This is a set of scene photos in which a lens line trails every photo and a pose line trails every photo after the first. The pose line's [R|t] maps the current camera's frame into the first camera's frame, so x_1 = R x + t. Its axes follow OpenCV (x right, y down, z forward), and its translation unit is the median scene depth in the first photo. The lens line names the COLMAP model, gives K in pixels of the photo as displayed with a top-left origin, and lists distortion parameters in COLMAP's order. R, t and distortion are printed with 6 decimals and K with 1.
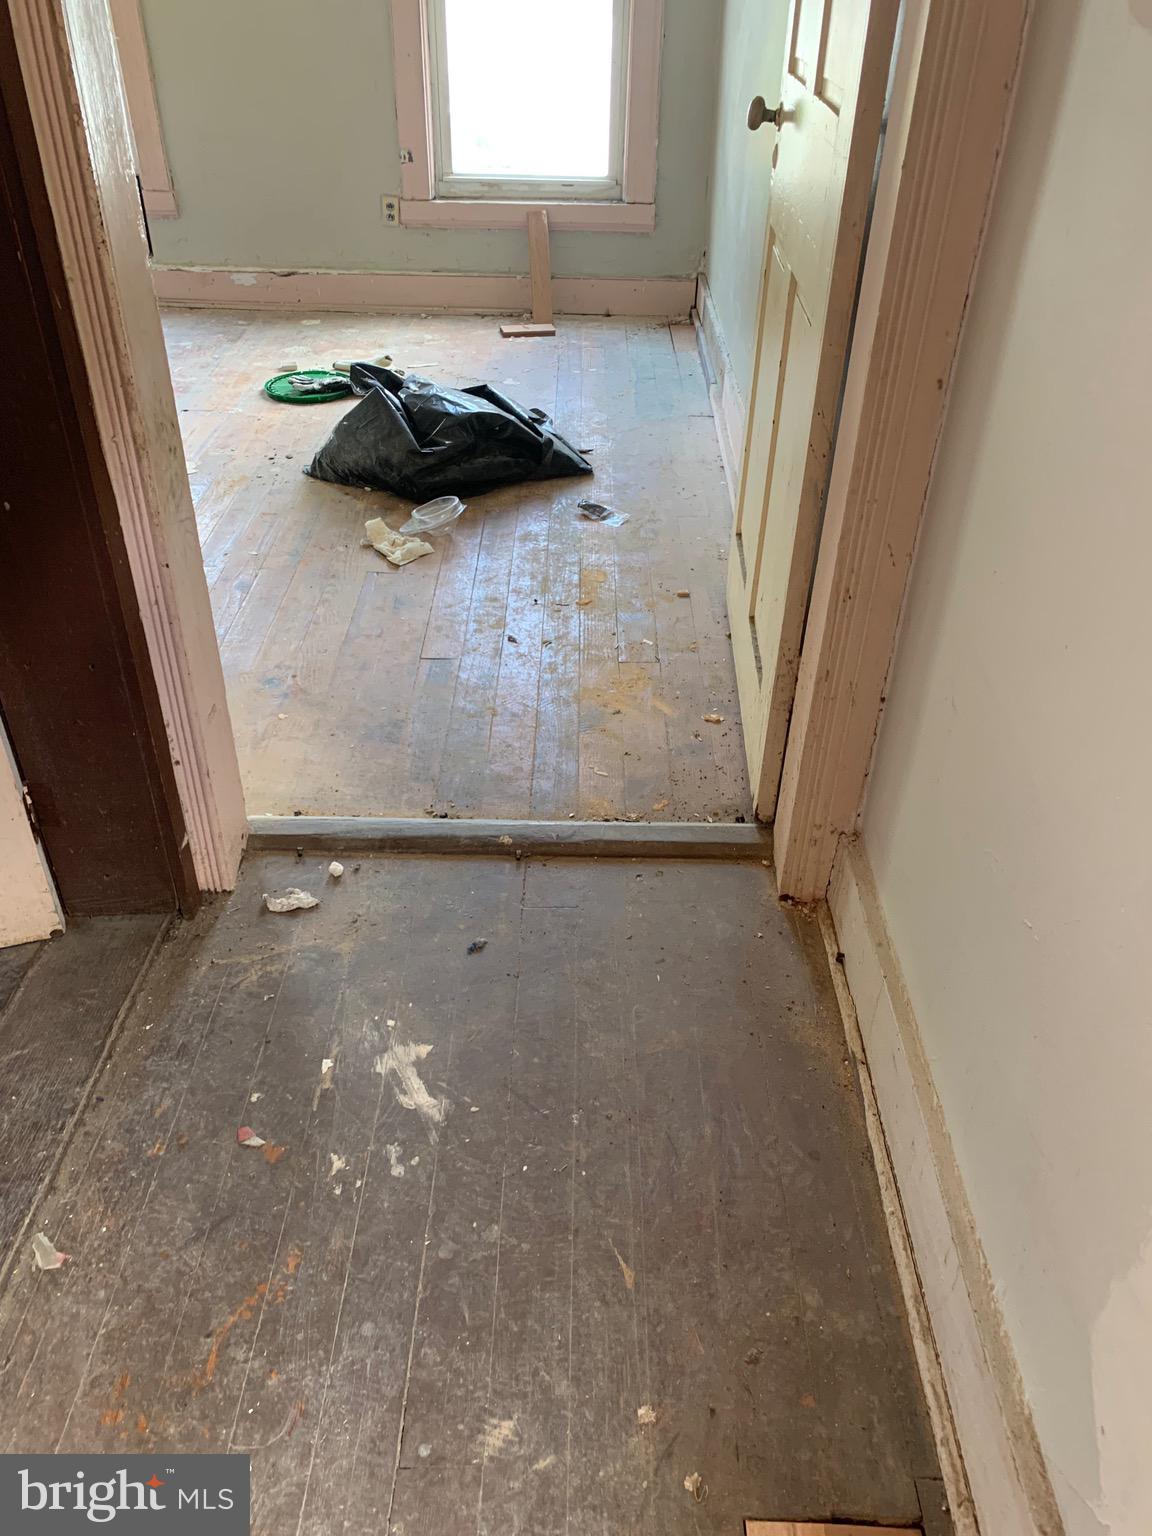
lens RADIAL K [[1167.6, 0, 556.2], [0, 1167.6, 770.1], [0, 0, 1]] dist [0.001283, 0.001774]
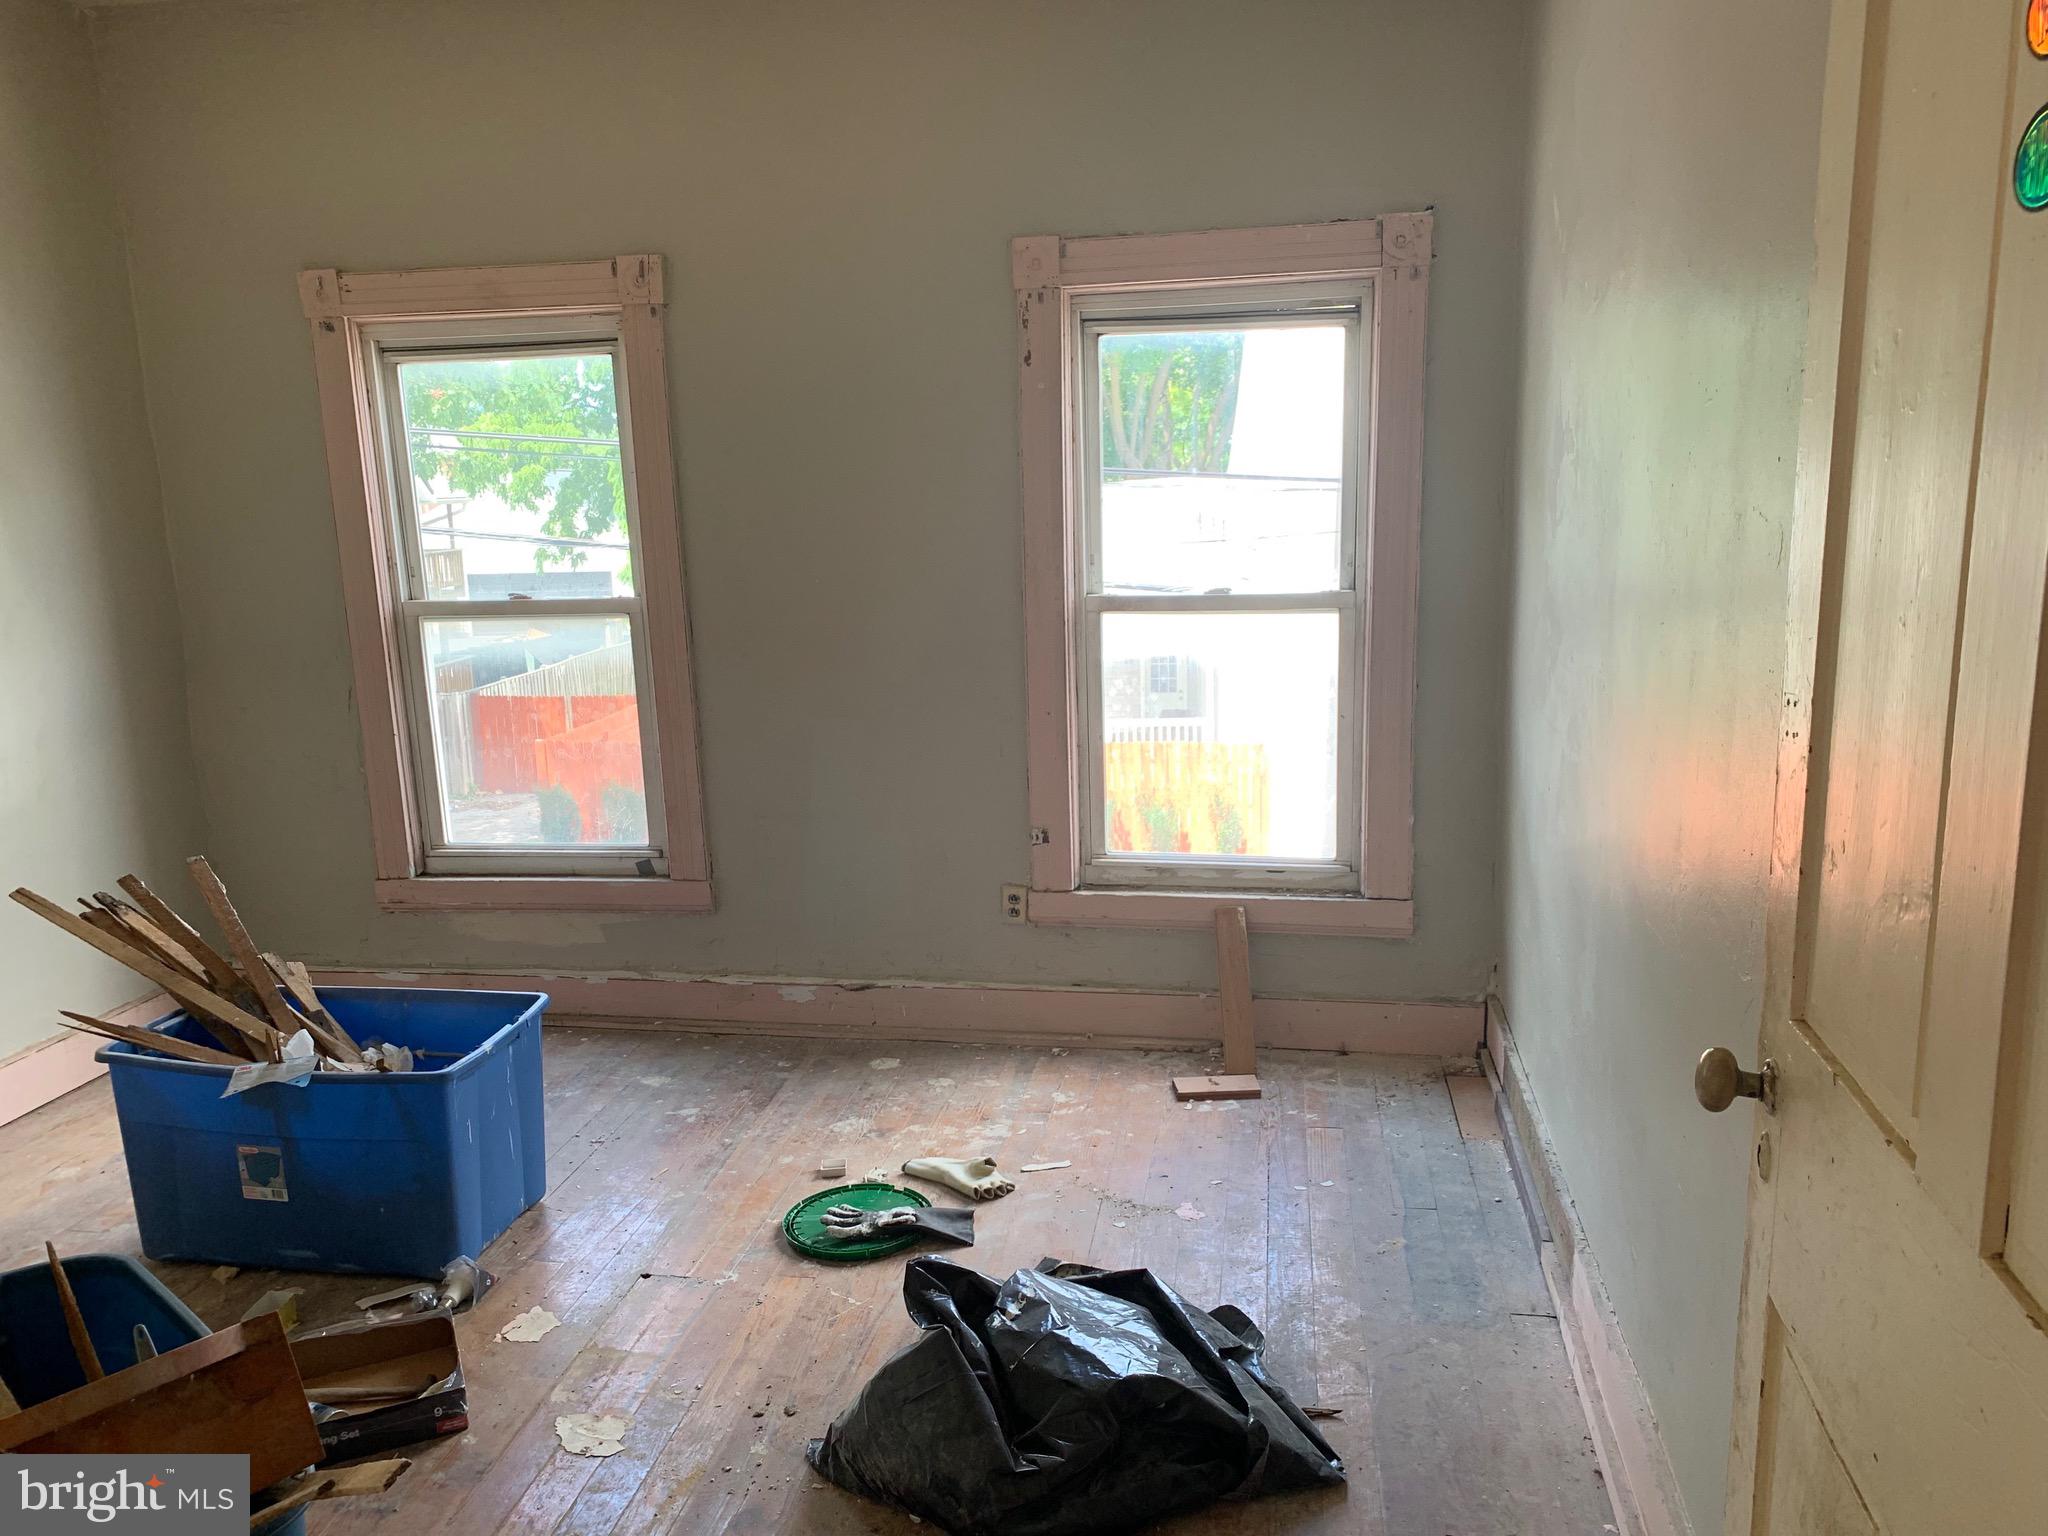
lens RADIAL K [[1550.2, 0, 1024.0], [0, 1550.2, 768.0], [0, 0, 1]] dist [0.113370, -0.186216]
pose [[0.989638, -0.009026, -0.143300, -0.005180], [-0.052117, 0.907377, -0.417075, -0.184099], [0.133792, 0.420221, 0.897504, 0.160748]]
